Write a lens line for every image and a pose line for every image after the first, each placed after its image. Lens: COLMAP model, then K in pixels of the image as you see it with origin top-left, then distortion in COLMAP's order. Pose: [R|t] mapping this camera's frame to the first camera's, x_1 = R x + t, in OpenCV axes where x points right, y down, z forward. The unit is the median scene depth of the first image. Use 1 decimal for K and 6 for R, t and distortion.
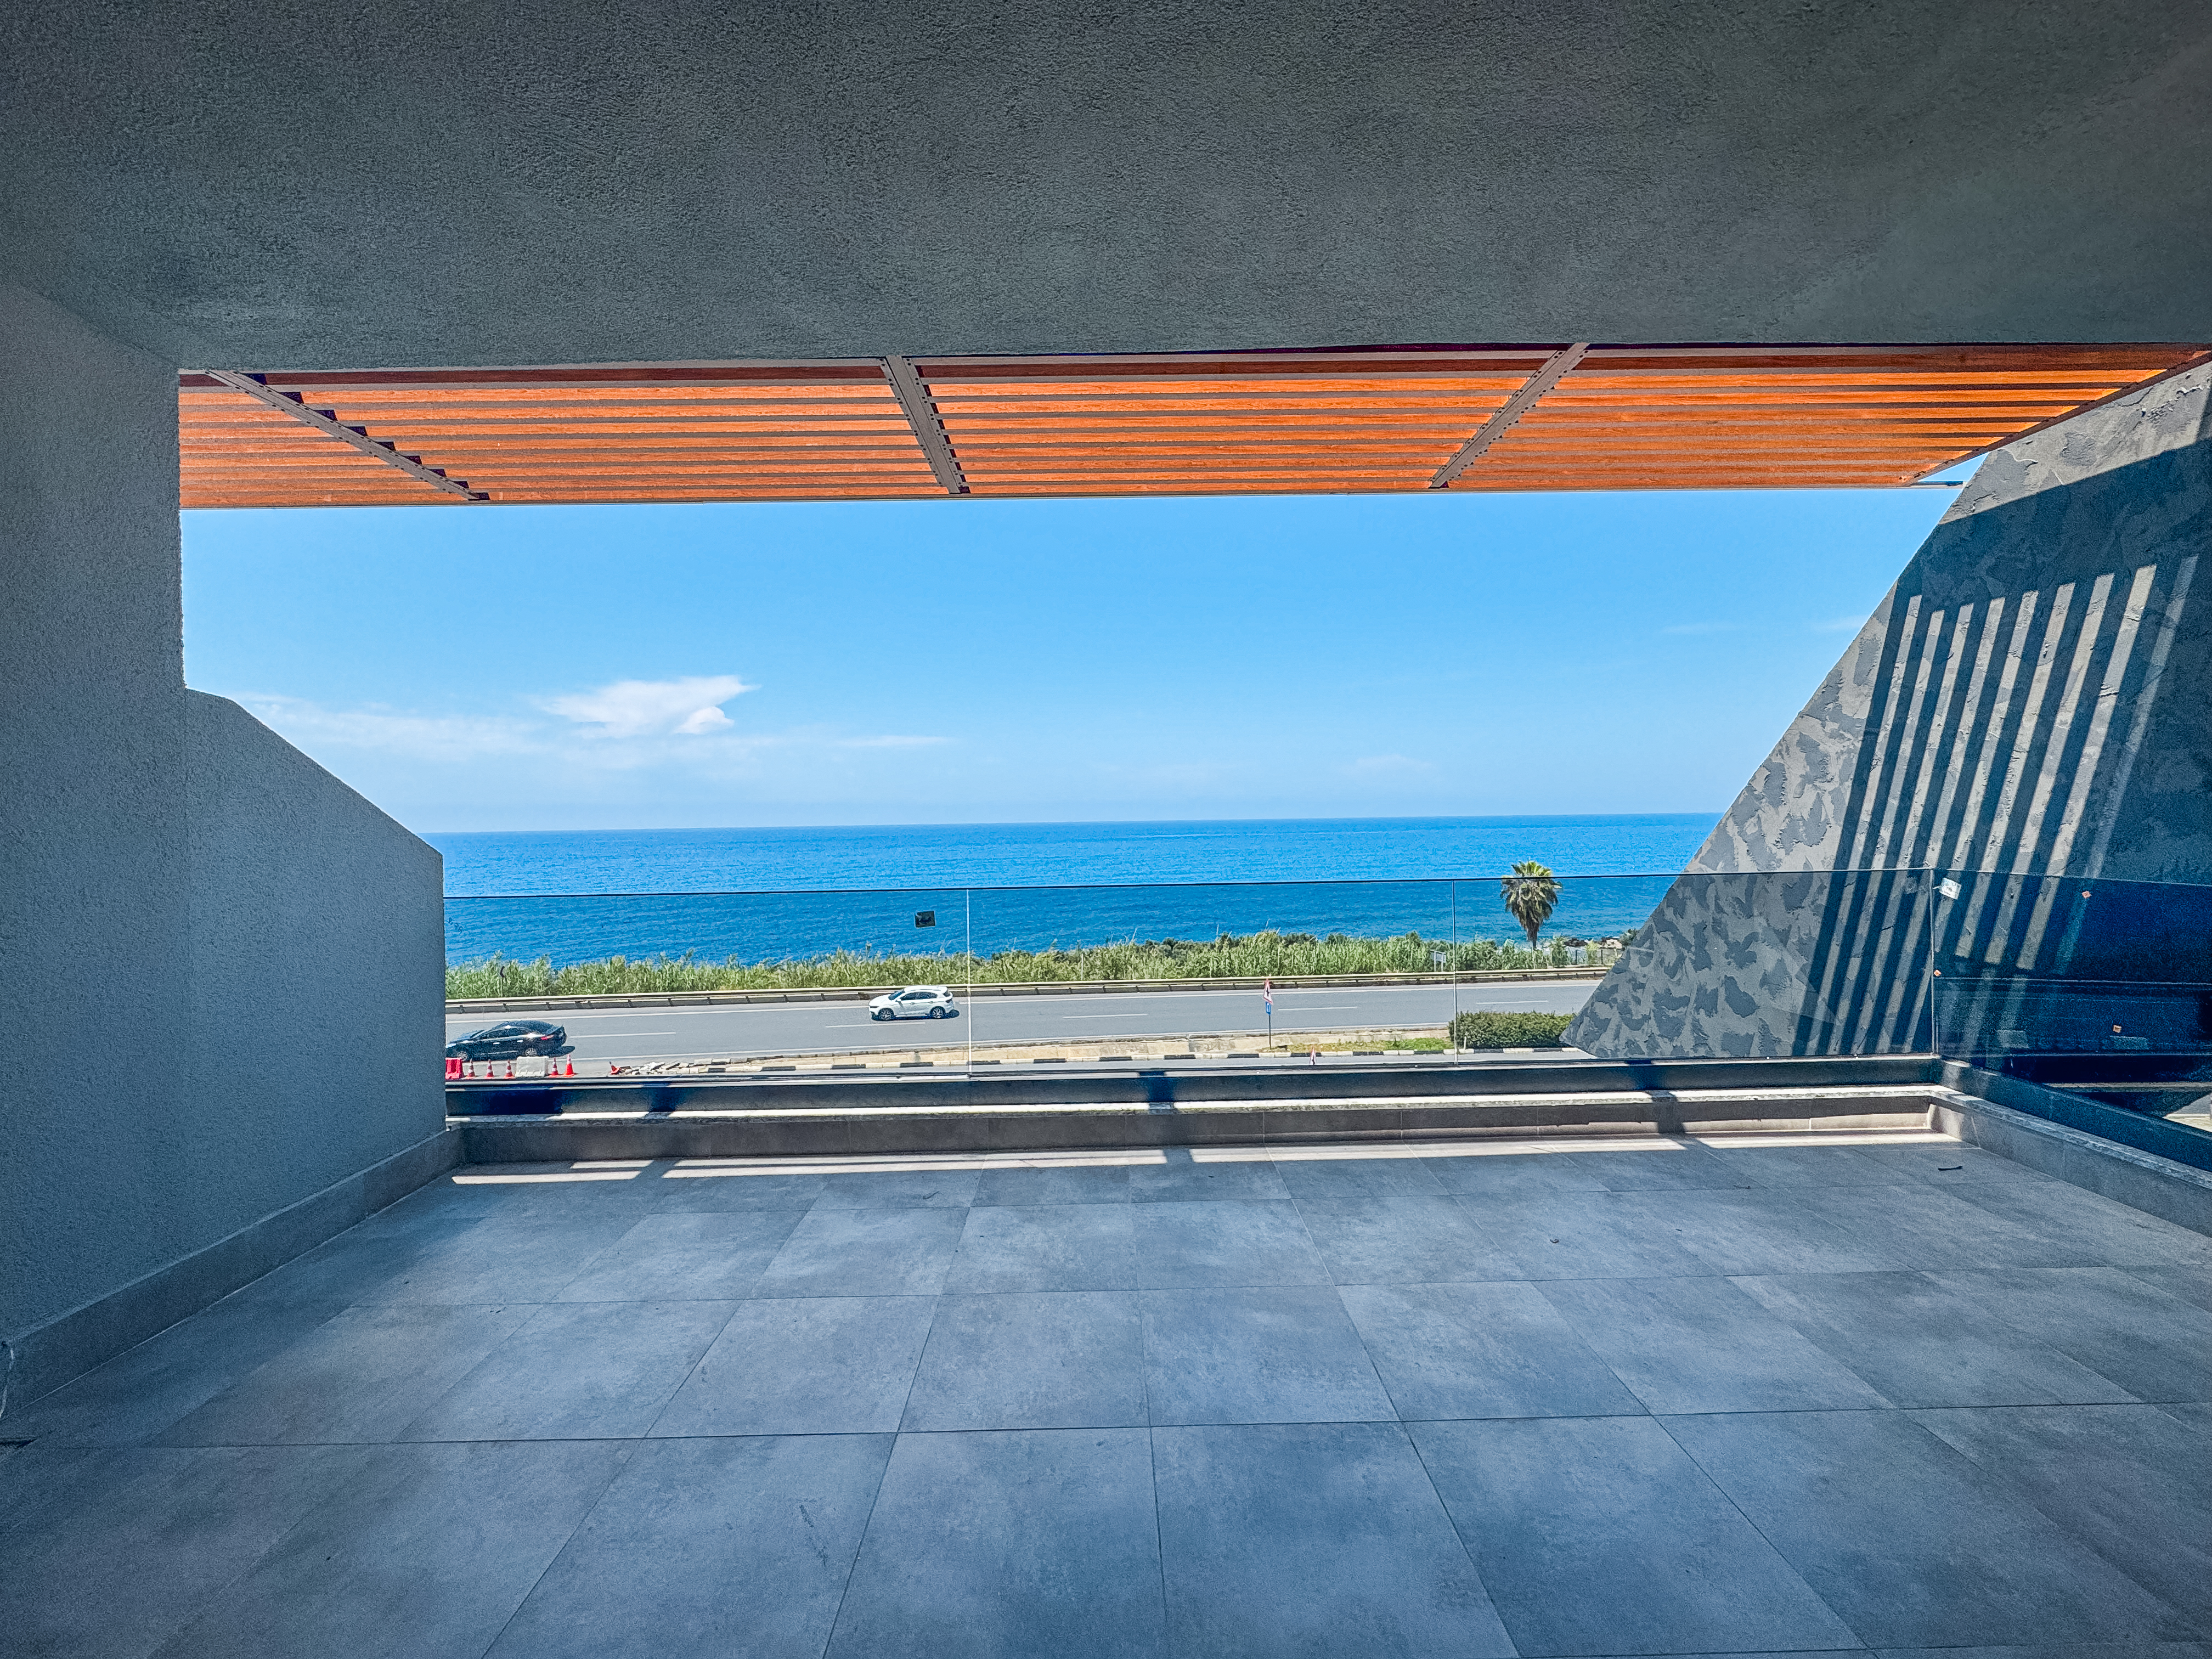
lens RADIAL K [[881.9, 0, 1106.2], [0, 881.9, 823.6], [0, 0, 1]] dist [-0.001757, -0.000158]
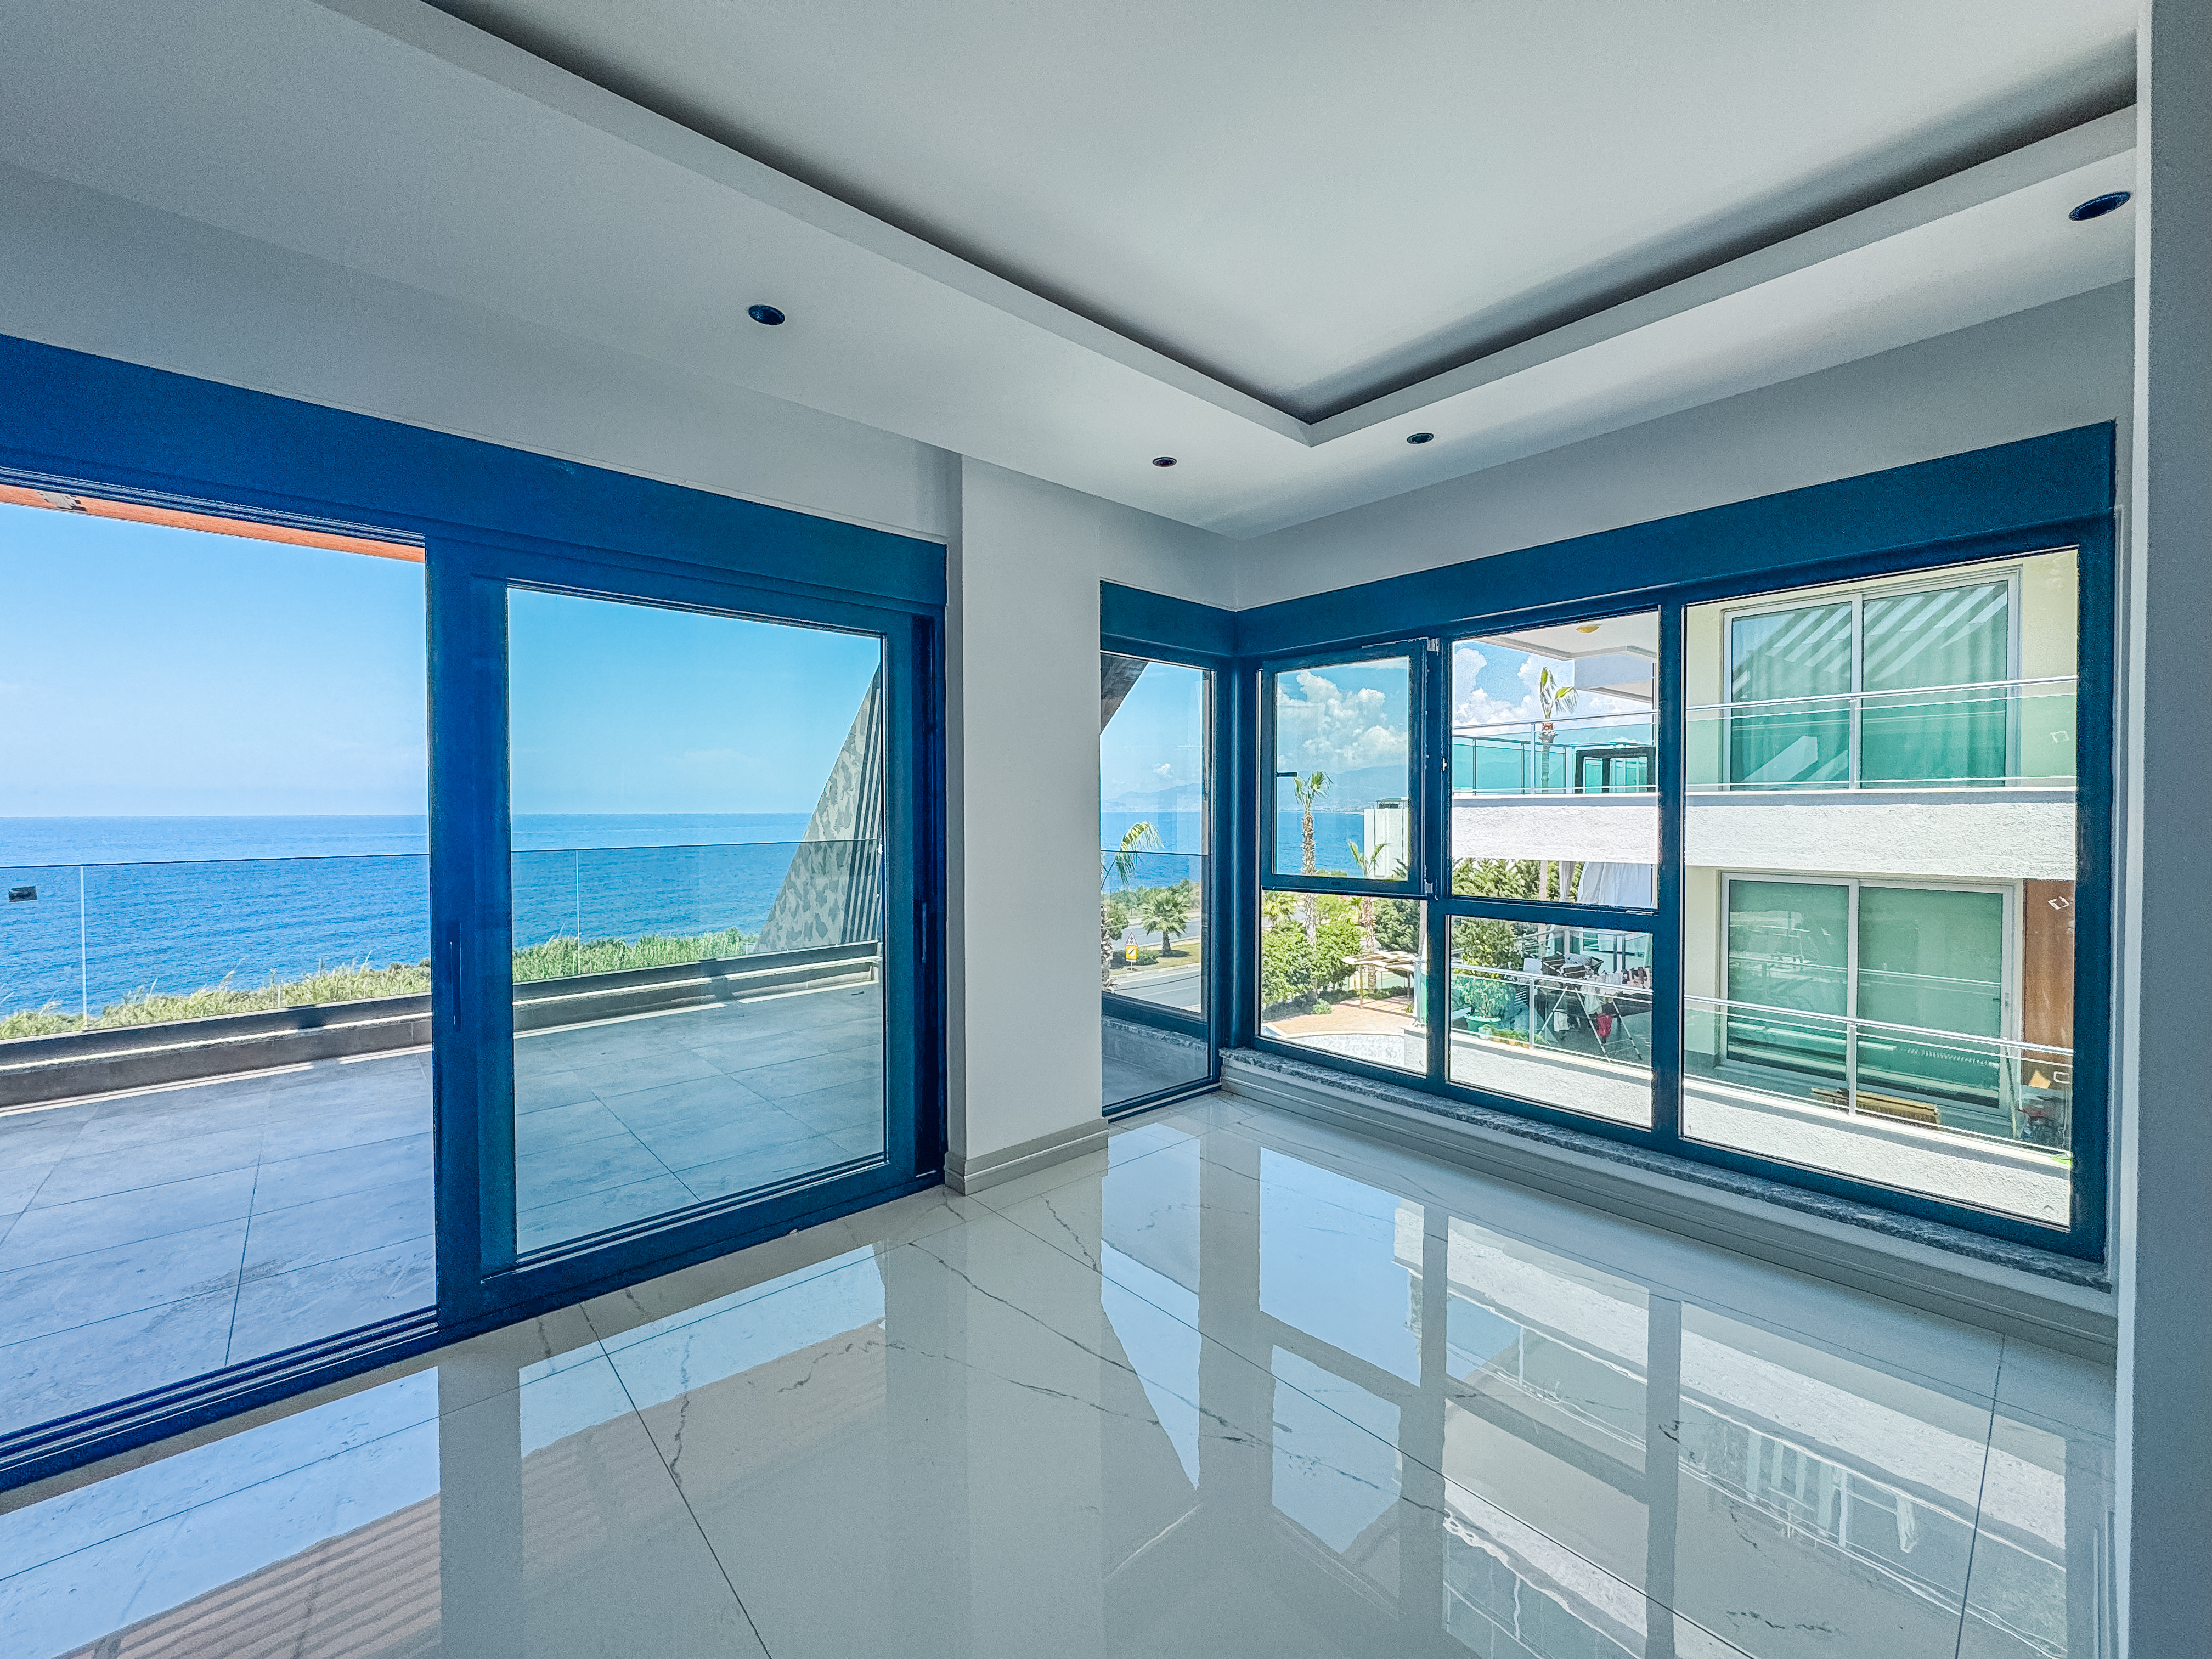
lens RADIAL K [[881.9, 0, 1100.6], [0, 881.9, 823.3], [0, 0, 1]] dist [-0.001757, -0.000158]
pose [[0.751918, 0.002216, 0.659253, 0.080975], [-0.004309, 0.999990, 0.001553, 0.013671], [-0.659242, -0.004008, 0.751920, -0.704167]]
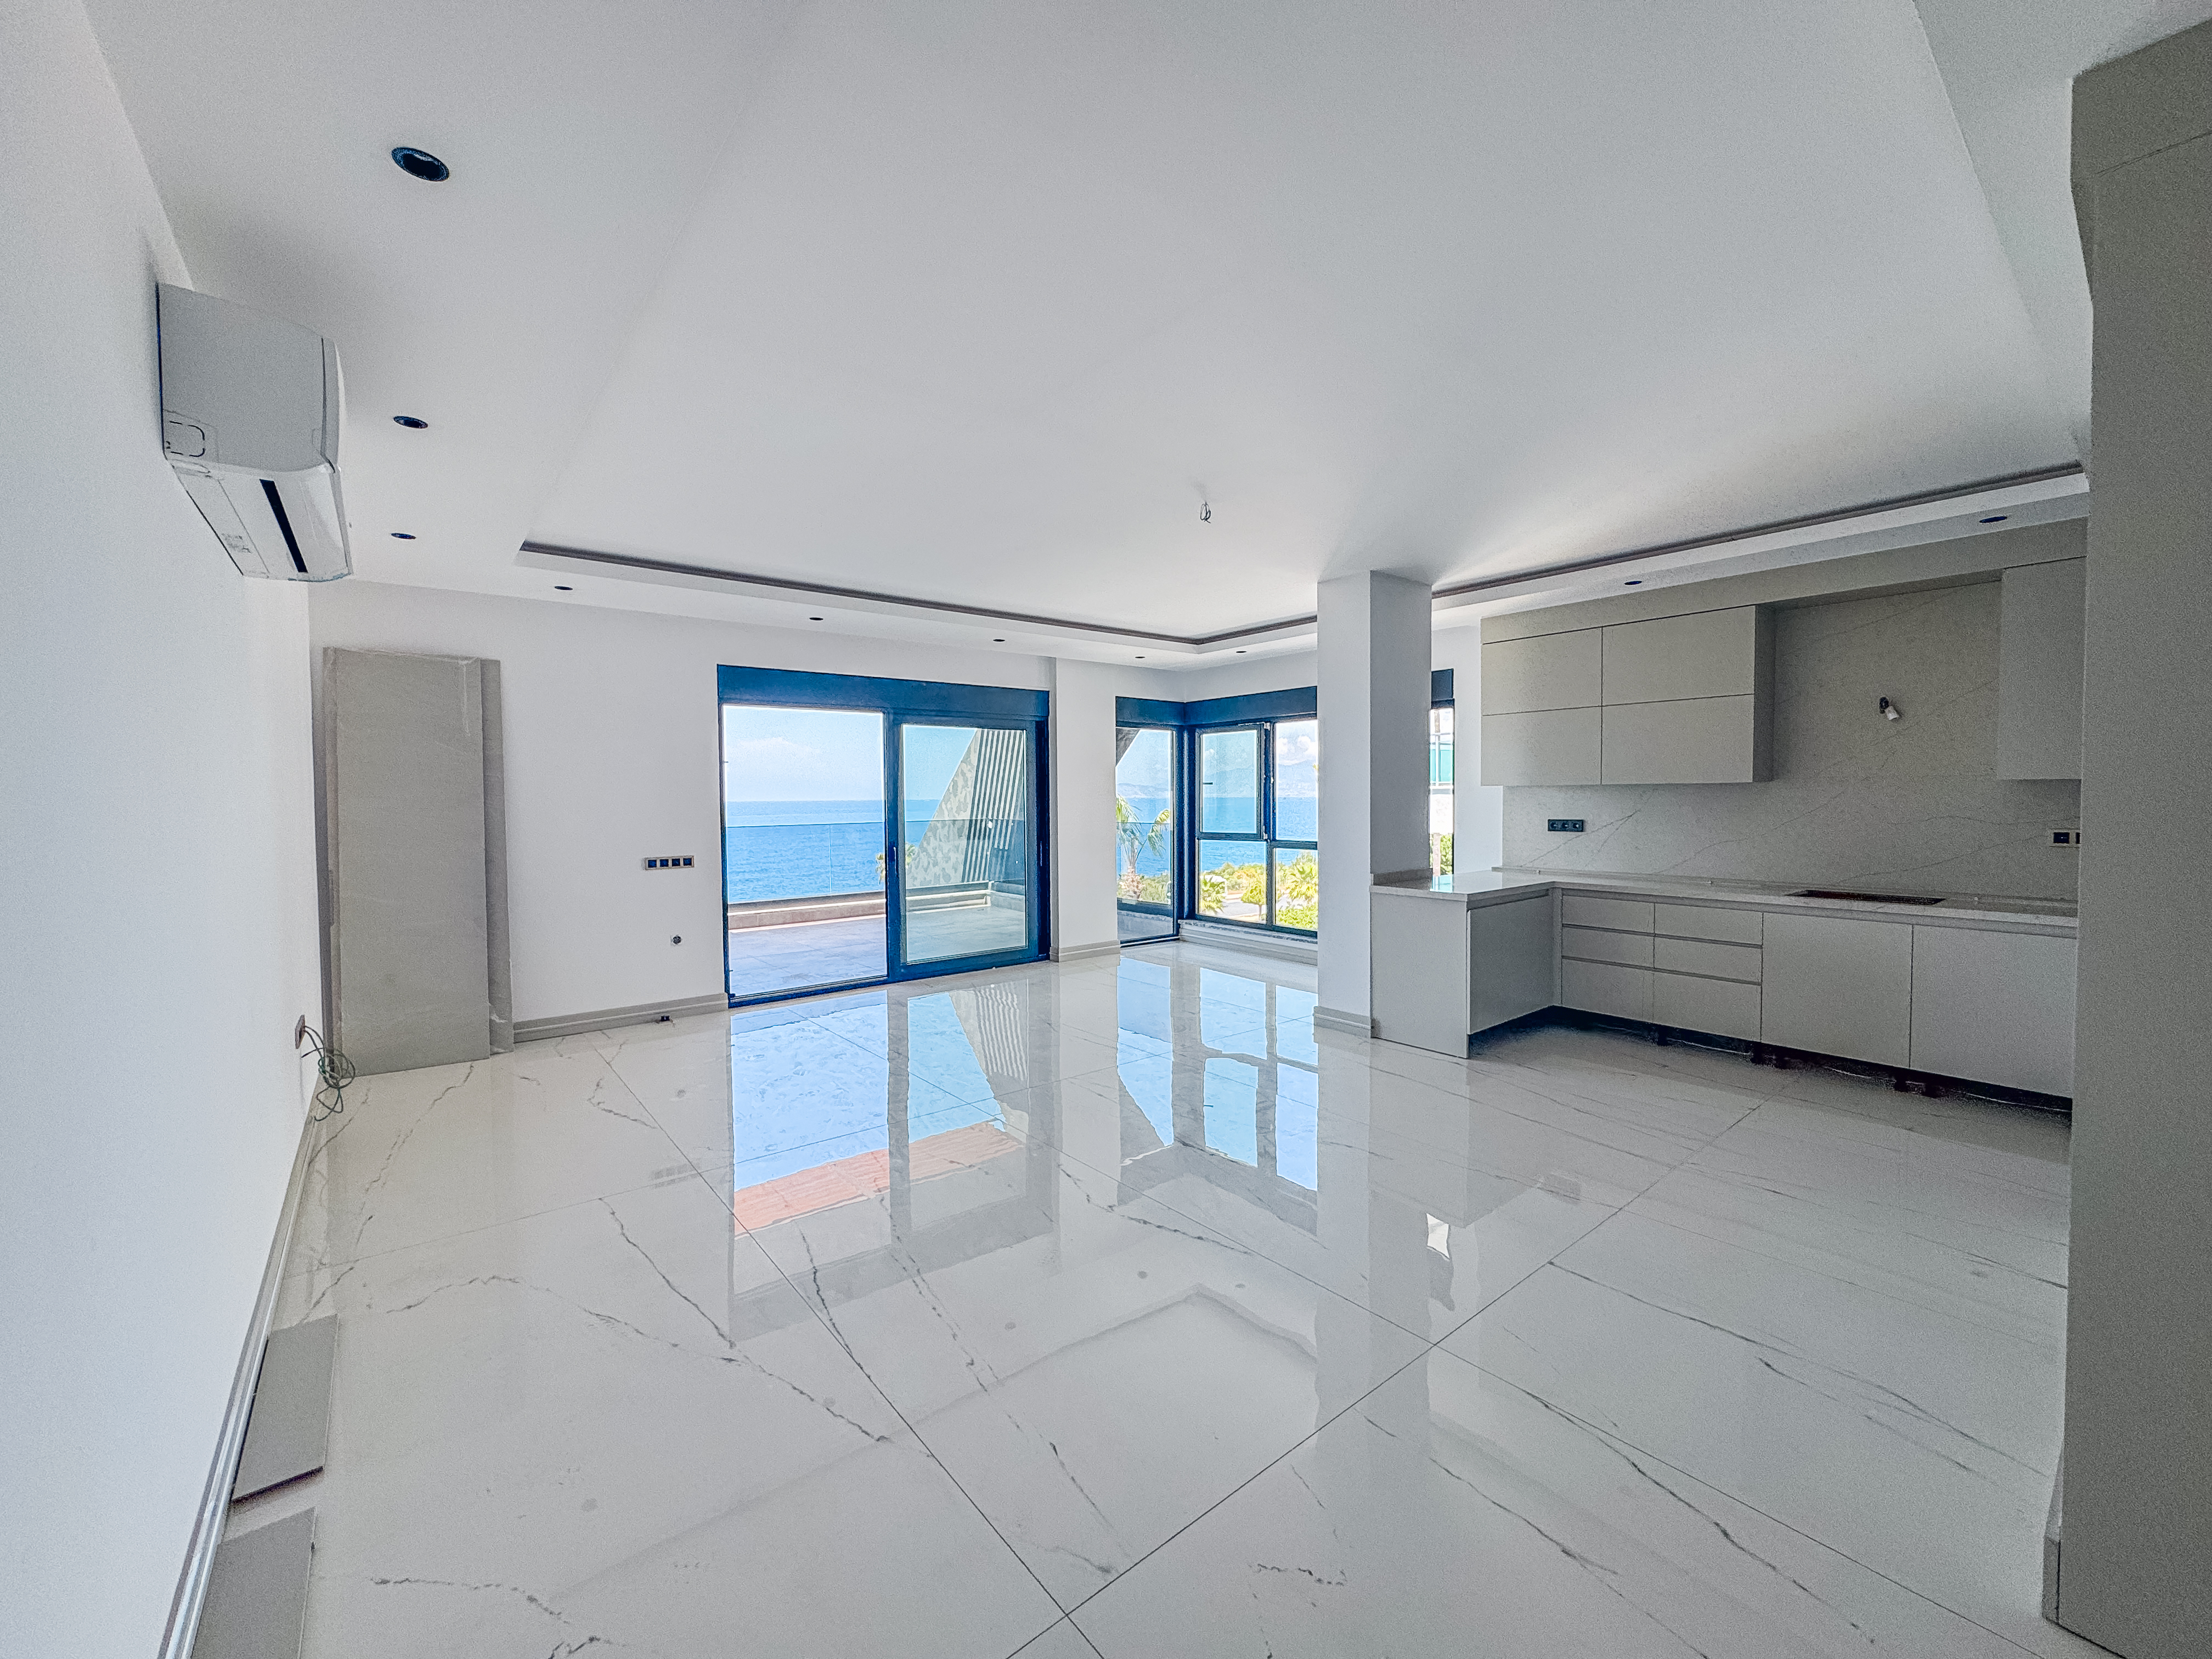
lens RADIAL K [[881.9, 0, 1104.4], [0, 881.9, 826.3], [0, 0, 1]] dist [-0.001757, -0.000158]
pose [[0.781313, -0.013989, 0.623983, -0.629078], [0.000862, 0.999772, 0.021333, 0.015345], [-0.624139, -0.016130, 0.781147, -1.617717]]
